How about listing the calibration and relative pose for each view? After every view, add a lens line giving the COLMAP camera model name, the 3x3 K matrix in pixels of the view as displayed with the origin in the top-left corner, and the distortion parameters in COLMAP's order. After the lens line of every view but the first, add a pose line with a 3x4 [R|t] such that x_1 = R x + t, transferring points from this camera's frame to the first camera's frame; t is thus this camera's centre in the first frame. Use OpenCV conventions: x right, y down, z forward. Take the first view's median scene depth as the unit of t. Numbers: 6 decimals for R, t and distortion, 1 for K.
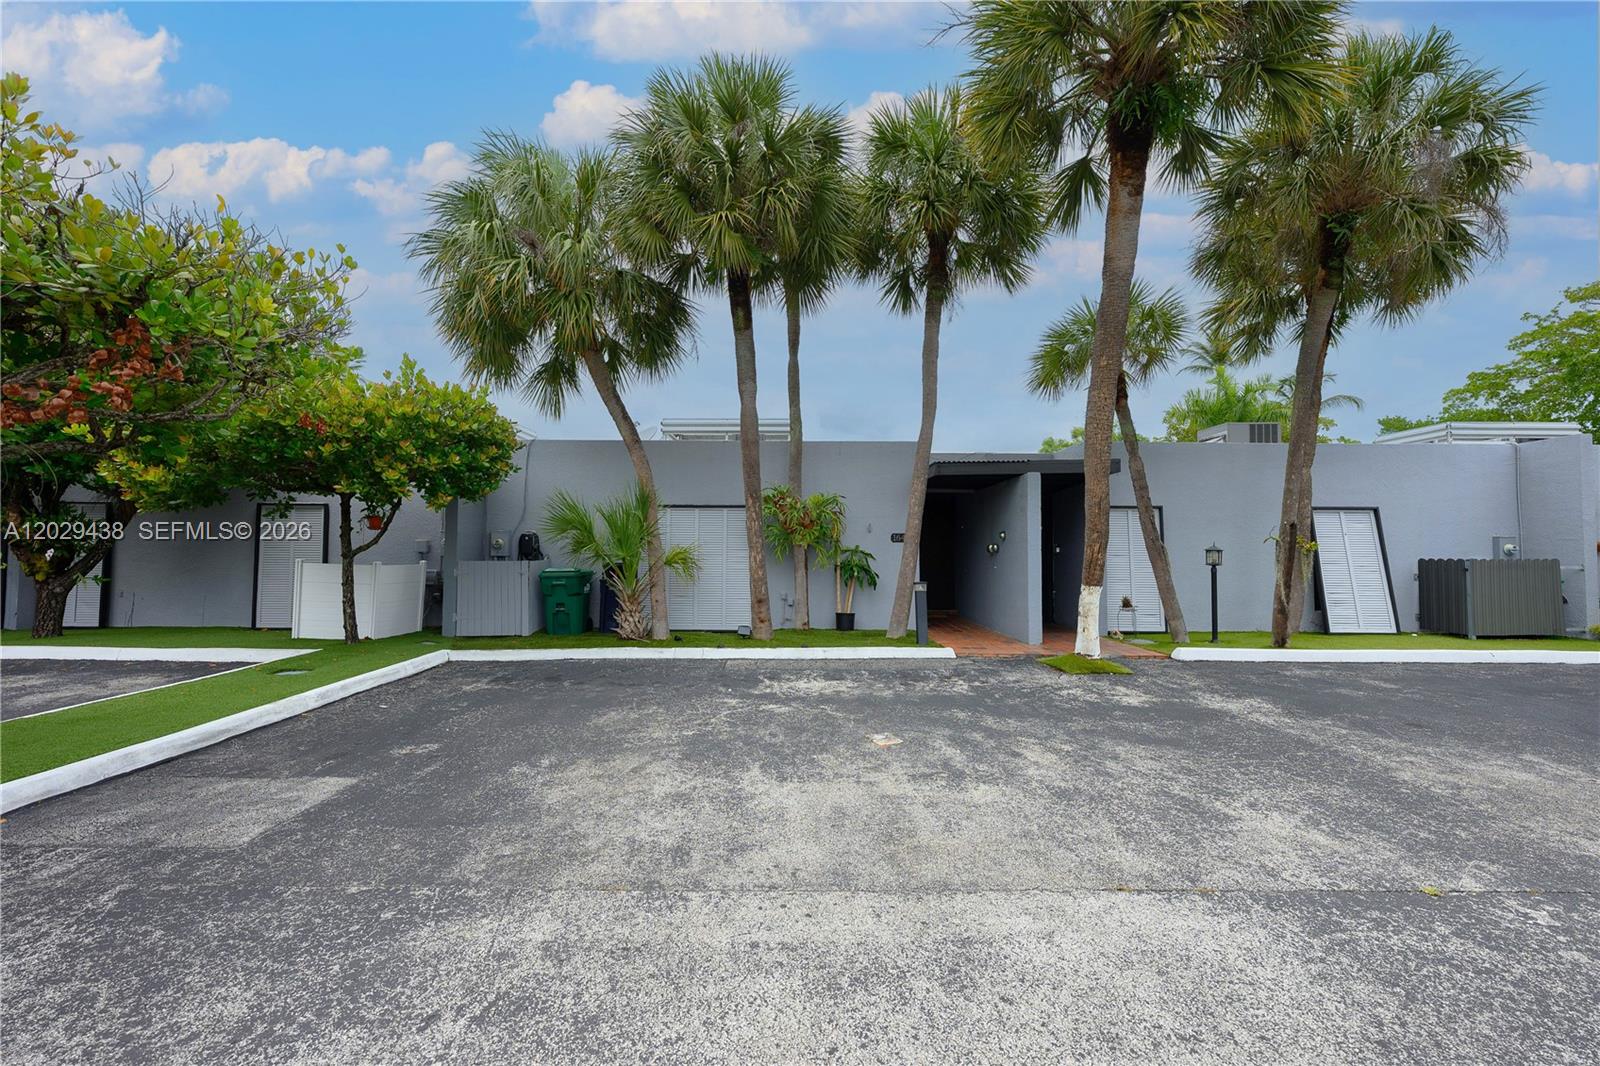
lens RADIAL K [[654.3, 0, 790.7], [0, 654.3, 543.6], [0, 0, 1]] dist [0.000368, 0.000102]
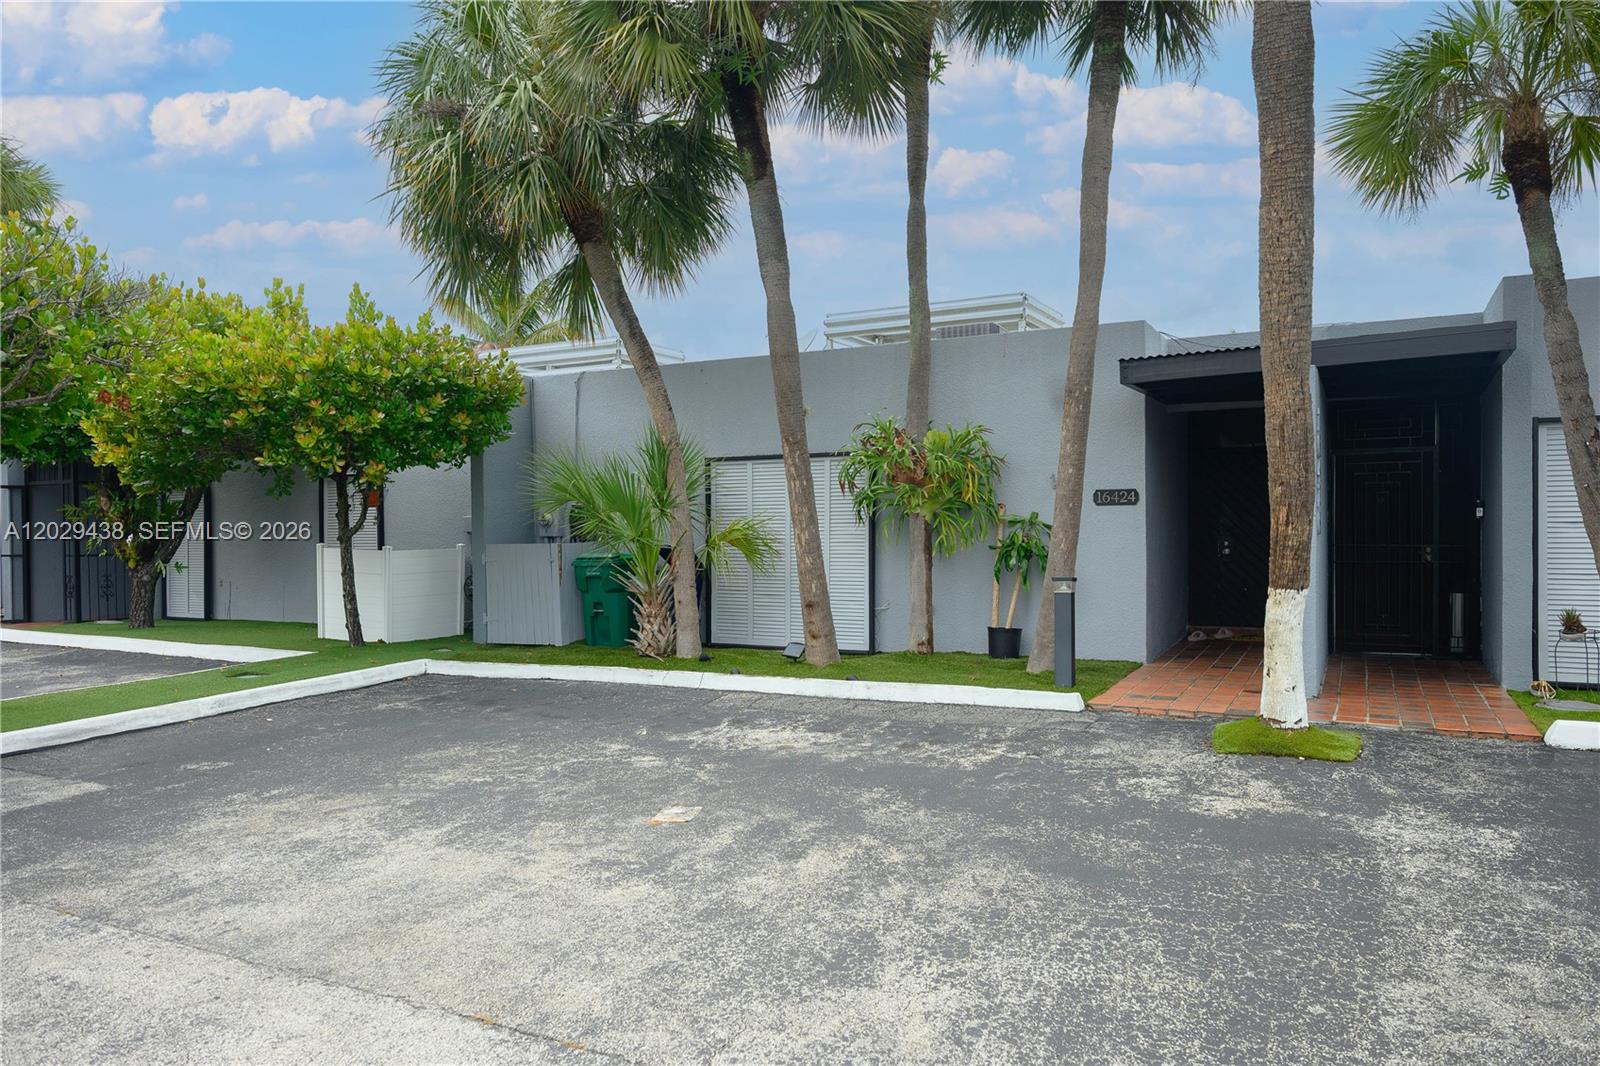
lens RADIAL K [[1118.1, 0, 799.4], [0, 1118.1, 536.0], [0, 0, 1]] dist [-0.002708, 0.001103]
pose [[0.882856, -0.009544, -0.469546, 0.877803], [0.022725, 0.999491, 0.022412, -0.006541], [0.469093, -0.030457, 0.882623, 0.074394]]
